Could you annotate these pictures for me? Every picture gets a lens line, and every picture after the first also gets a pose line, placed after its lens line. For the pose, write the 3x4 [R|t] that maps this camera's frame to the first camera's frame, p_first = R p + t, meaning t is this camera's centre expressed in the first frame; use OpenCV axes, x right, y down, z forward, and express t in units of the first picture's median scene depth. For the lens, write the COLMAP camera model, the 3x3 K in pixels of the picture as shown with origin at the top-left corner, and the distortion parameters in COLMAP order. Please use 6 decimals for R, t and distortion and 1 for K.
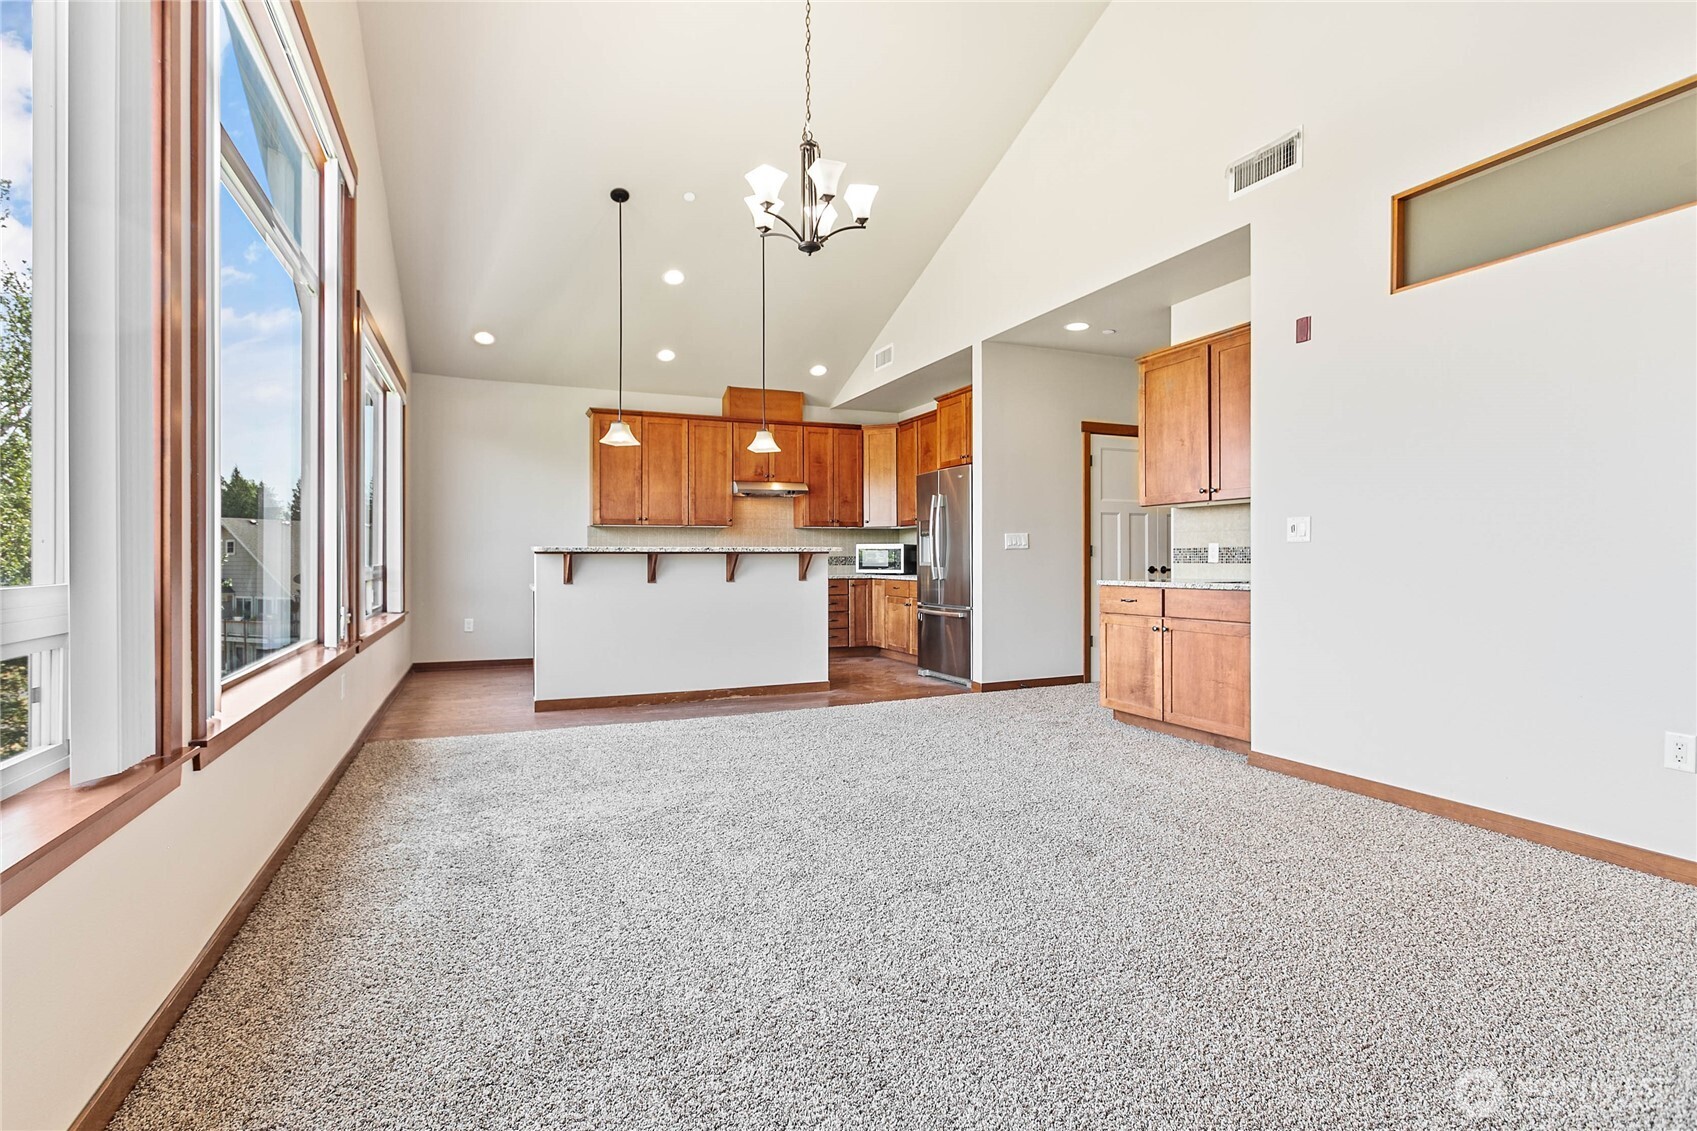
lens RADIAL K [[807.6, 0, 855.8], [0, 807.6, 560.4], [0, 0, 1]] dist [-0.057104, 0.000063]
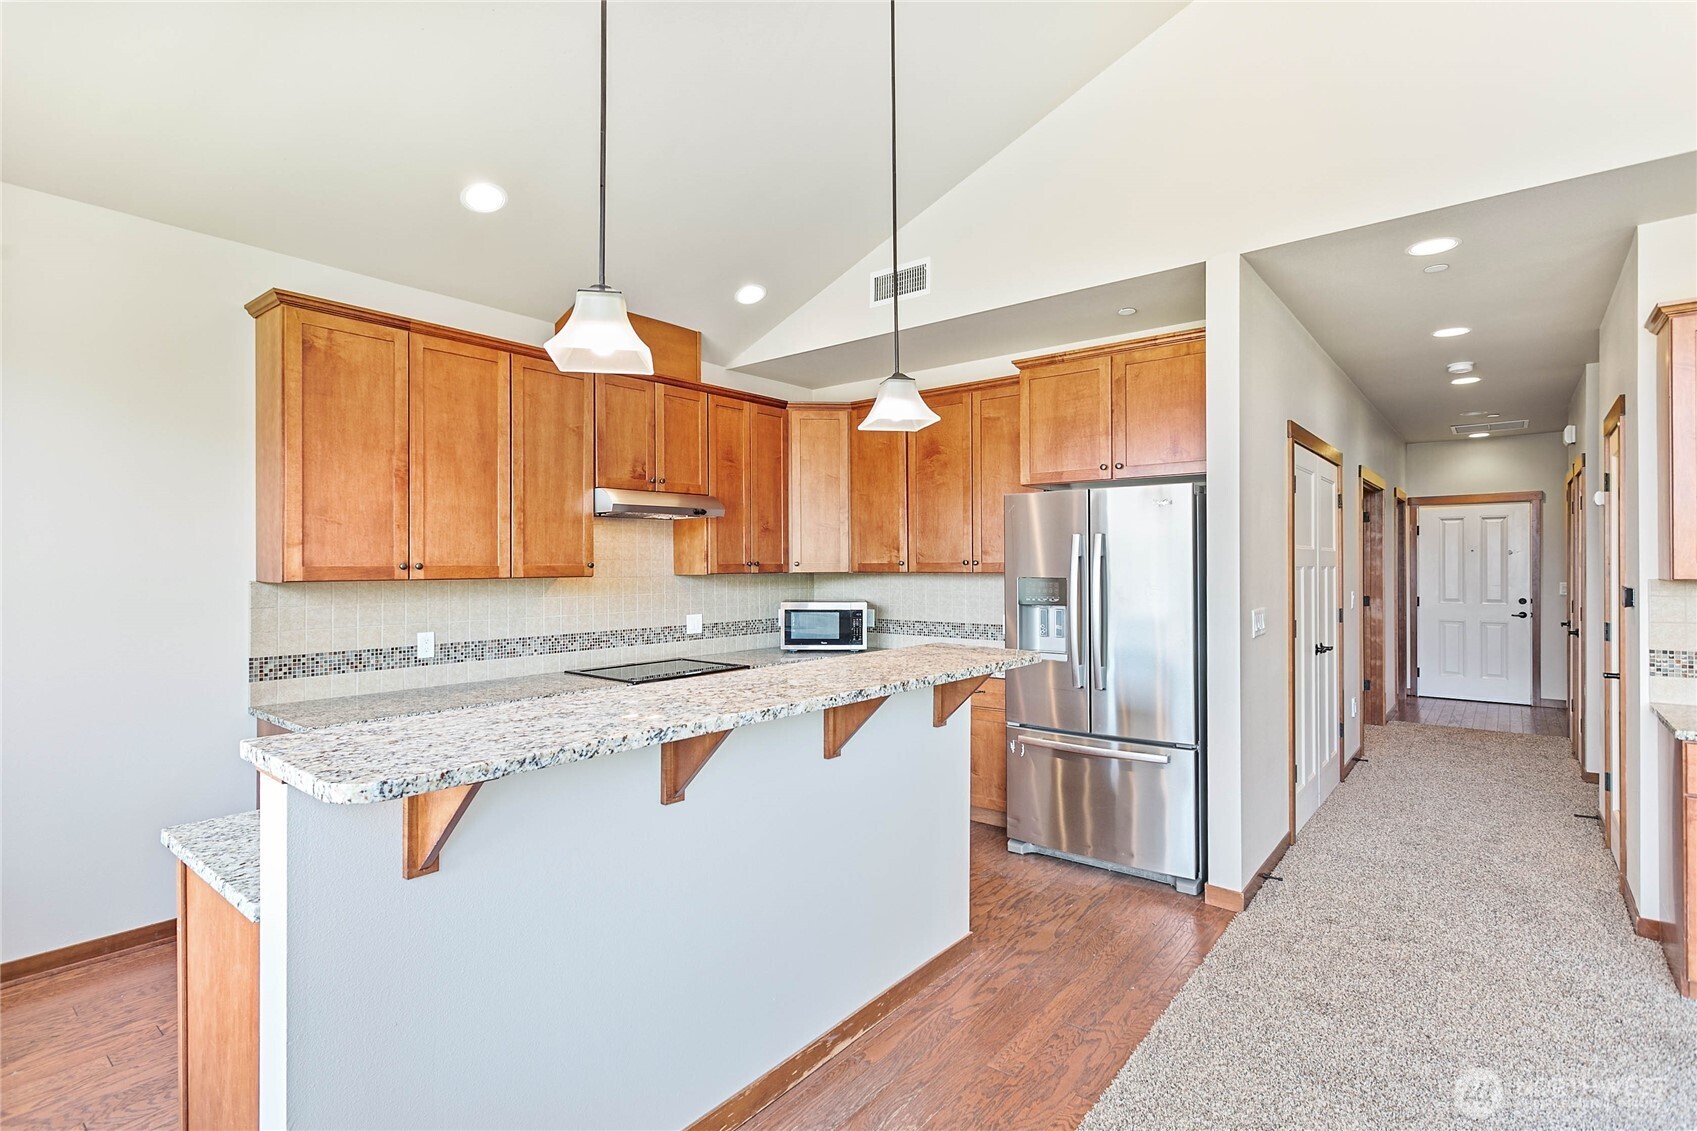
lens RADIAL K [[818.3, 0, 846.2], [0, 818.3, 562.8], [0, 0, 1]] dist [-0.000488, 0.000521]
pose [[0.891301, 0.001154, 0.453410, -0.256428], [0.002085, 0.999976, -0.006644, -0.050308], [-0.453407, 0.006867, 0.891277, 0.498916]]
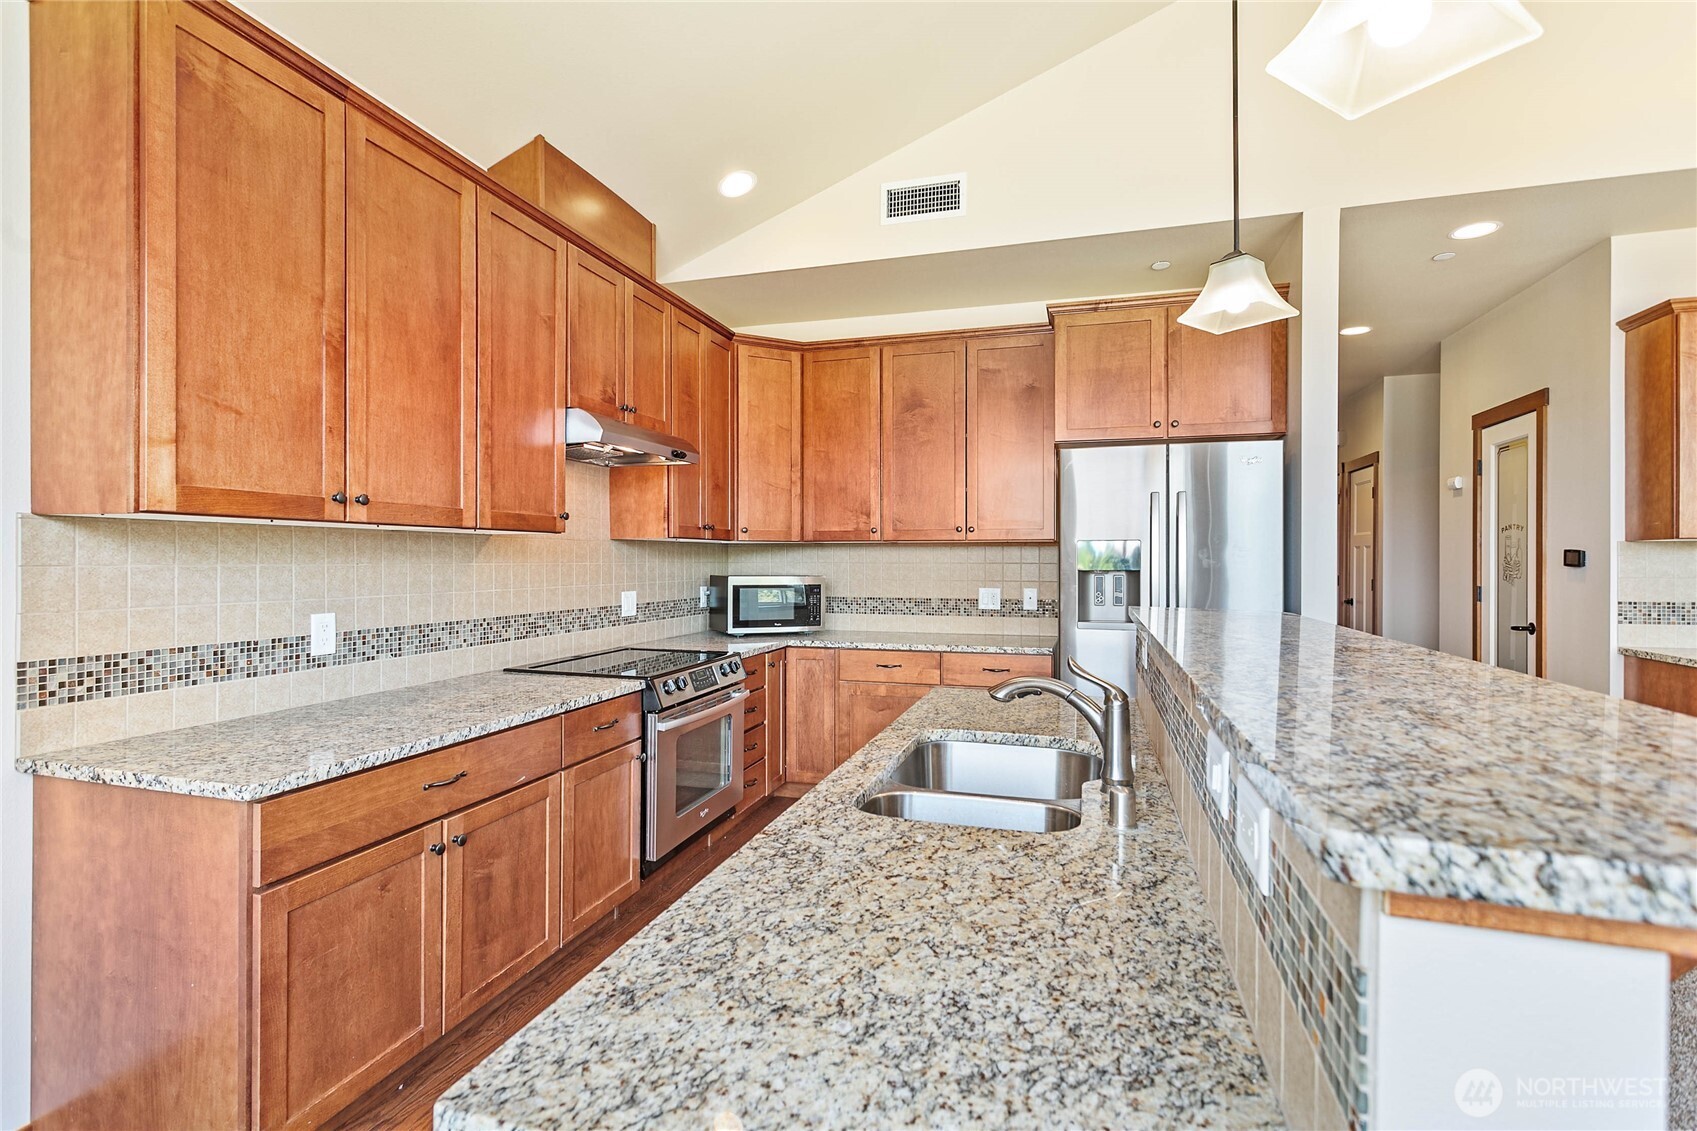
lens RADIAL K [[801.5, 0, 844.9], [0, 801.5, 564.1], [0, 0, 1]] dist [0.002181, -0.000066]
pose [[0.652023, 0.000310, 0.758199, -0.358304], [-0.001164, 0.999999, 0.000591, -0.031058], [-0.758198, -0.001268, 0.652023, 0.710744]]
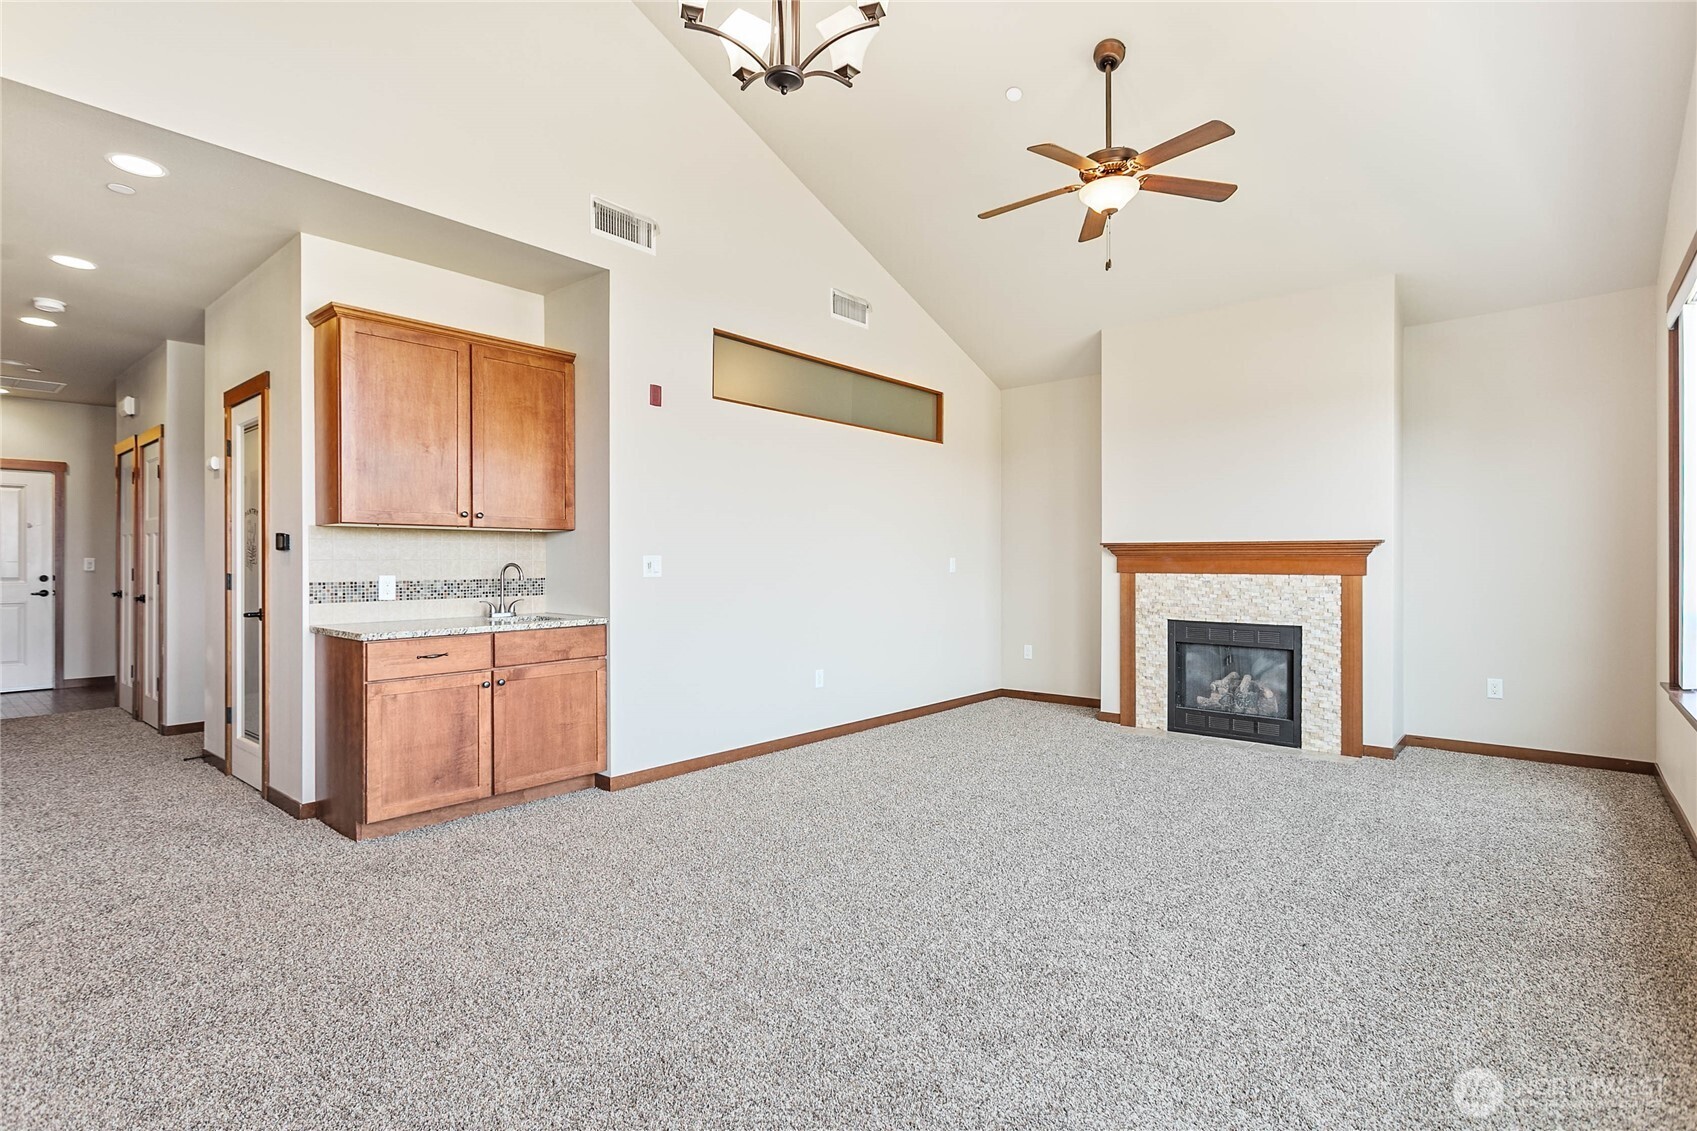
lens RADIAL K [[818.3, 0, 846.2], [0, 818.3, 562.8], [0, 0, 1]] dist [-0.000488, 0.000521]
pose [[-0.429058, 0.000838, 0.903276, -0.304616], [0.004588, 0.999989, 0.001252, -0.021102], [-0.903265, 0.004682, -0.429057, 0.596252]]
